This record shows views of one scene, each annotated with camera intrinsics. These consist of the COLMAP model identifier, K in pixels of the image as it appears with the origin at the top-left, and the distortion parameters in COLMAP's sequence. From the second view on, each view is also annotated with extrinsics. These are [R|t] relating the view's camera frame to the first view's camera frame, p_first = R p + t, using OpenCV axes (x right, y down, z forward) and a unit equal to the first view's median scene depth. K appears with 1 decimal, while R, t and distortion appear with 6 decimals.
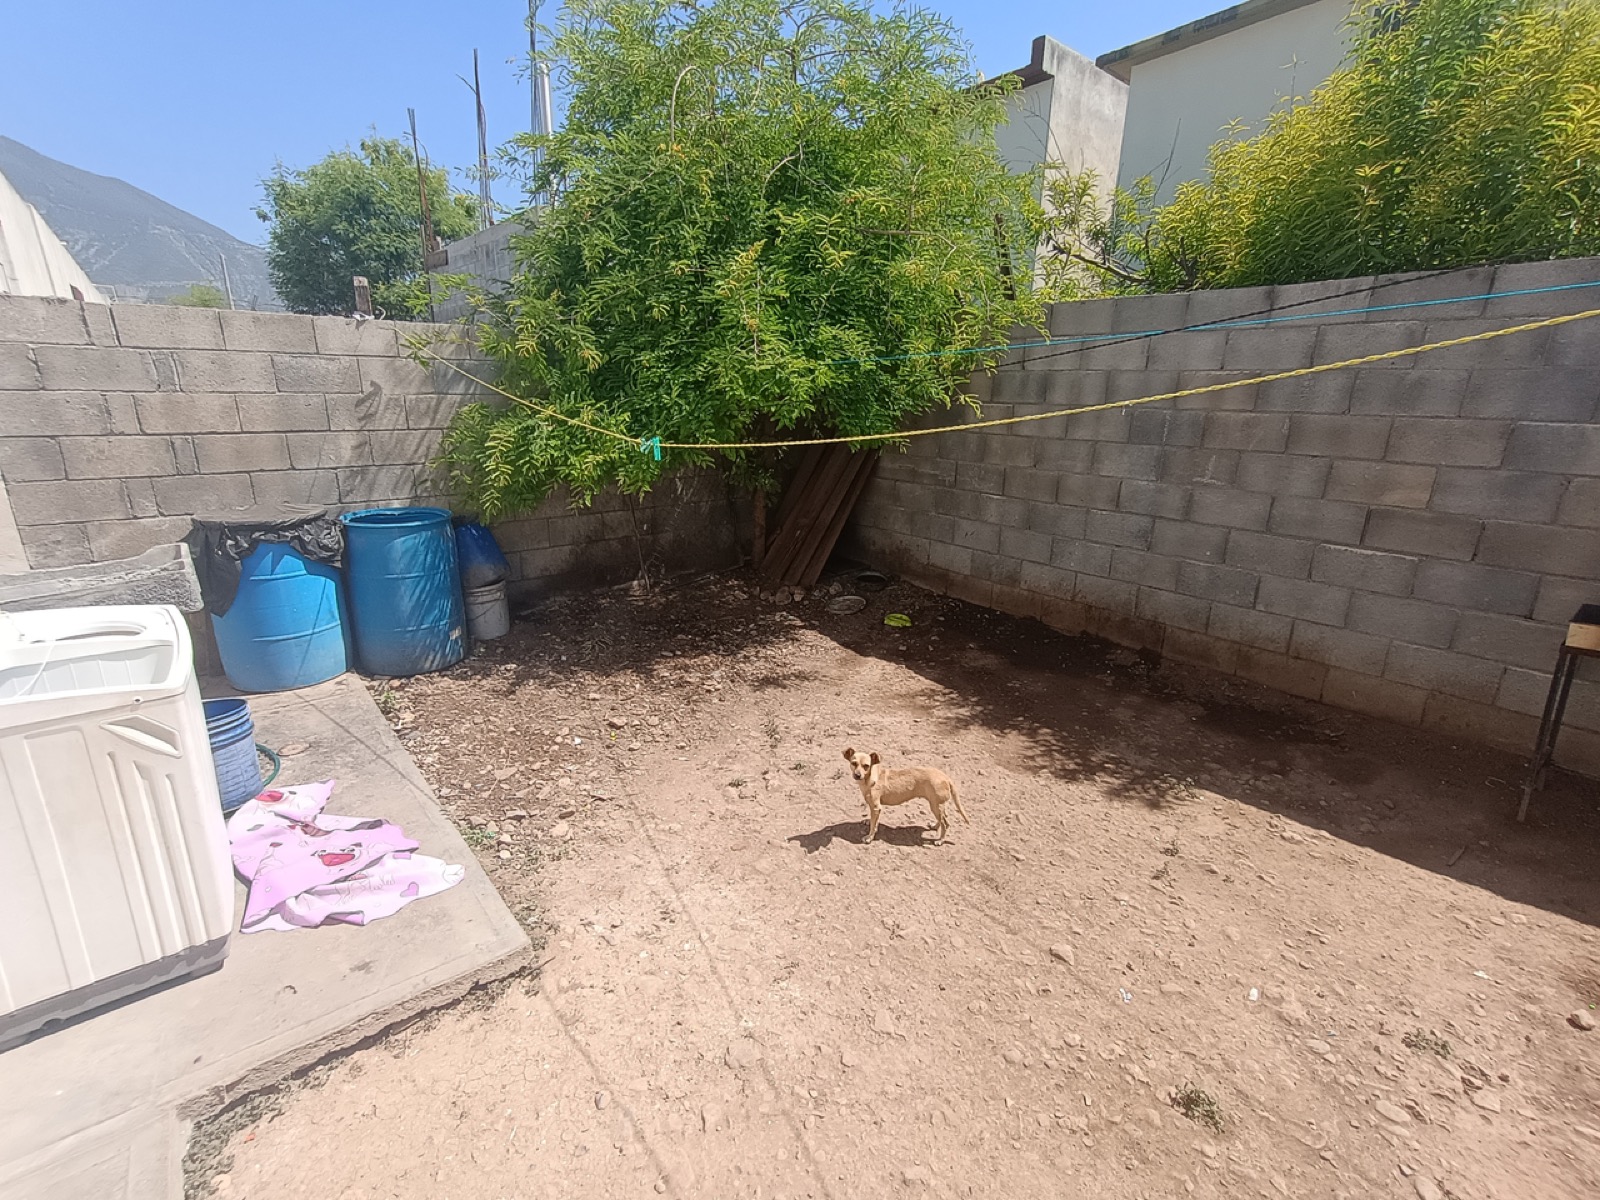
lens RADIAL K [[723.7, 0, 794.0], [0, 723.7, 596.1], [0, 0, 1]] dist [0.009883, -0.000713]
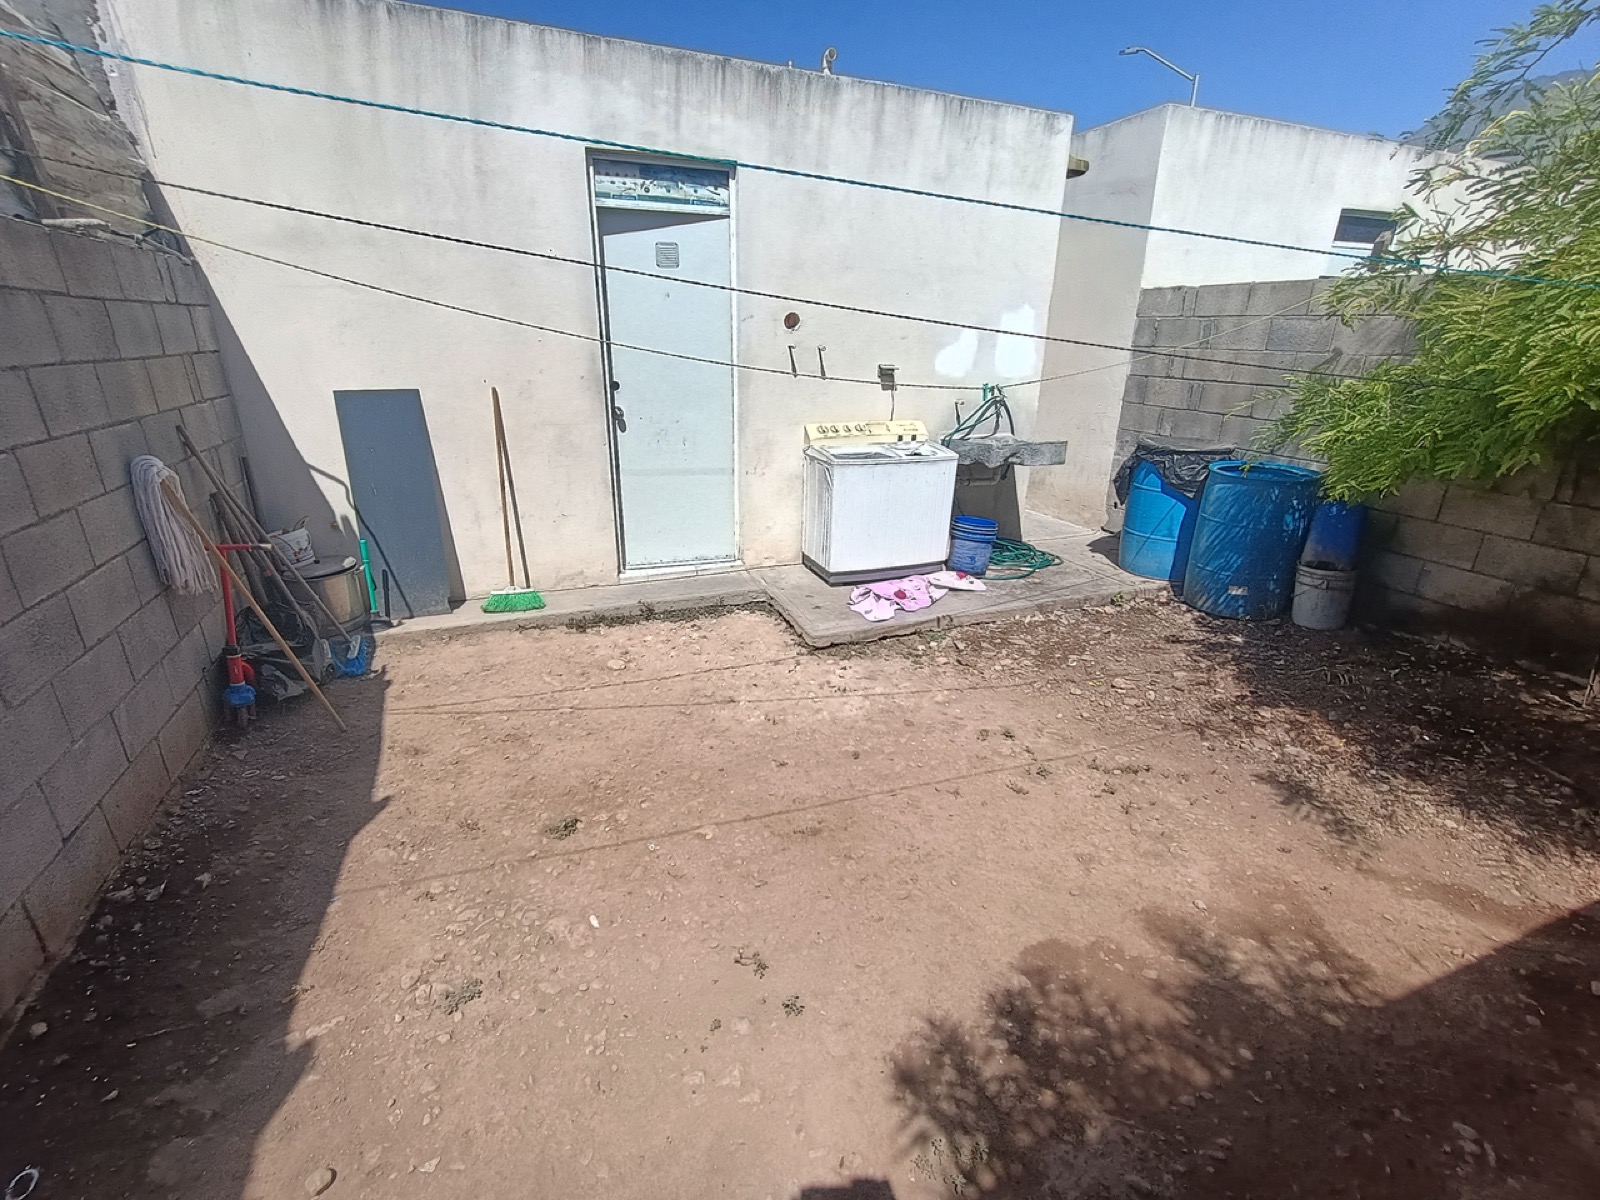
lens RADIAL K [[723.7, 0, 794.0], [0, 723.7, 596.1], [0, 0, 1]] dist [0.009883, -0.000713]
pose [[-0.308057, 0.312044, -0.898738, 0.733341], [-0.283375, 0.871704, 0.399789, -0.196994], [0.908185, 0.377837, -0.180109, 0.699515]]
